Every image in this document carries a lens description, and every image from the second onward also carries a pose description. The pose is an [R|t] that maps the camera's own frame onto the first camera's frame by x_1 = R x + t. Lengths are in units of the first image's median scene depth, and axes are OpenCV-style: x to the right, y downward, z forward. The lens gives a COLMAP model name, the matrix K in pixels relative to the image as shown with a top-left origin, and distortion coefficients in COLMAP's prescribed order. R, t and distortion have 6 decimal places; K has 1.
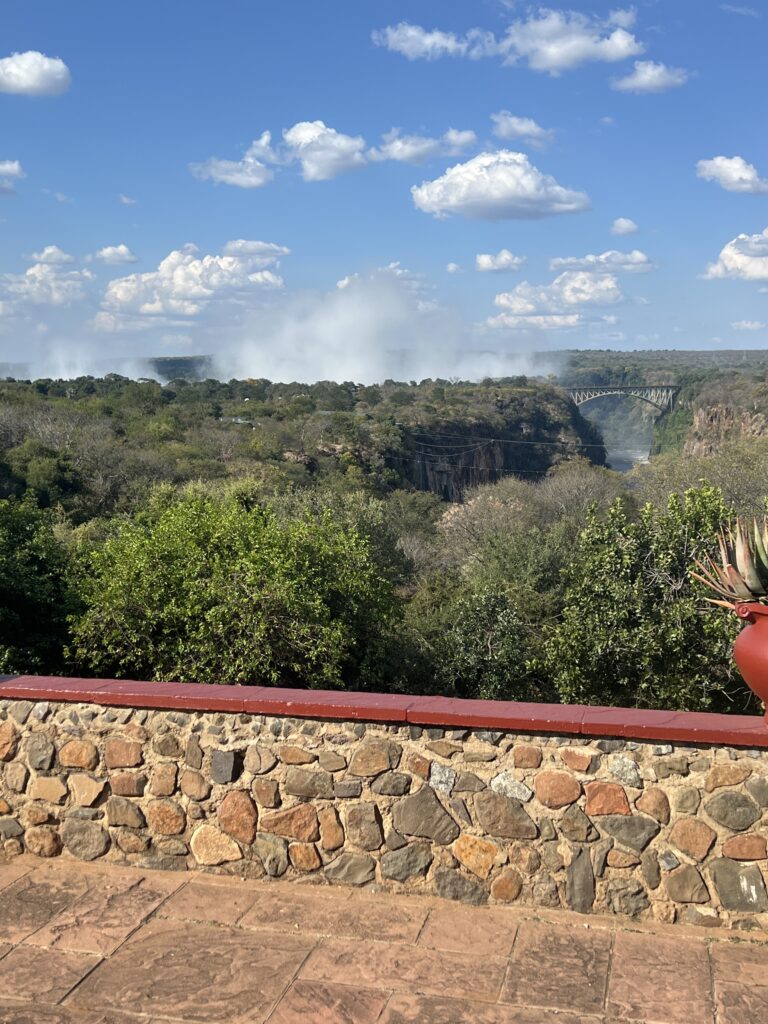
lens RADIAL K [[1141.3, 0, 352.3], [0, 1141.3, 513.4], [0, 0, 1]] dist [0.076620, 0.000000]
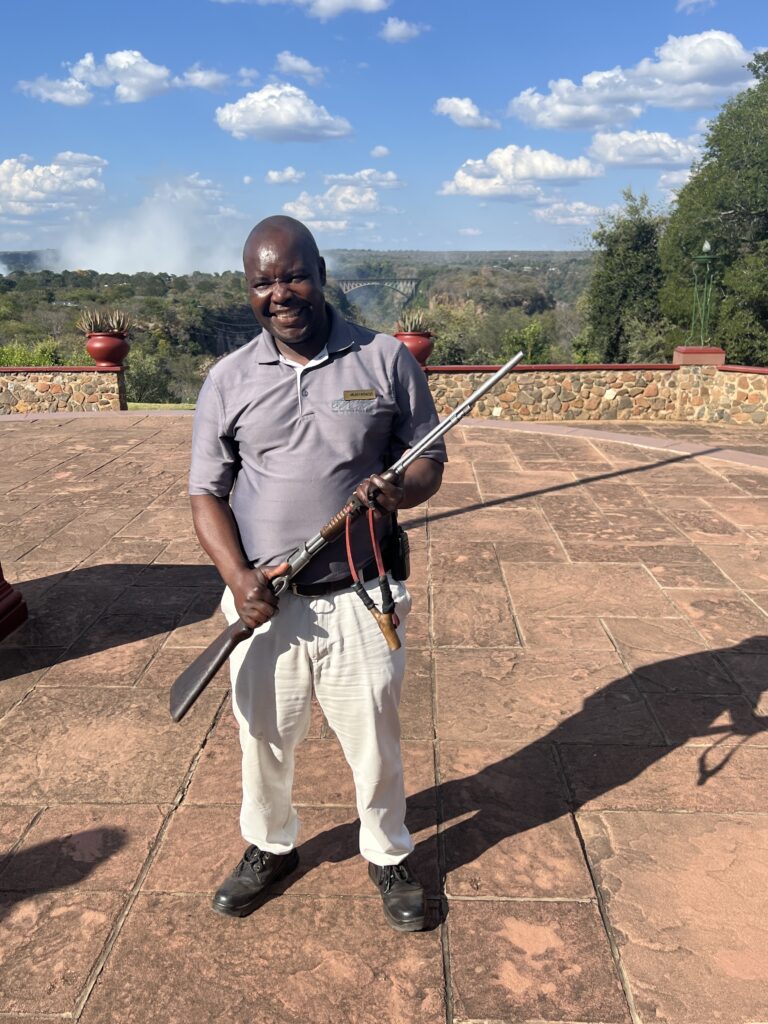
lens RADIAL K [[958.8, 0, 390.8], [0, 958.8, 517.7], [0, 0, 1]] dist [0.004064, 0.000000]
pose [[0.980834, -0.042886, 0.190066, 0.031586], [0.017075, 0.990642, 0.135414, 0.012241], [-0.194095, -0.129573, 0.972388, -0.105509]]
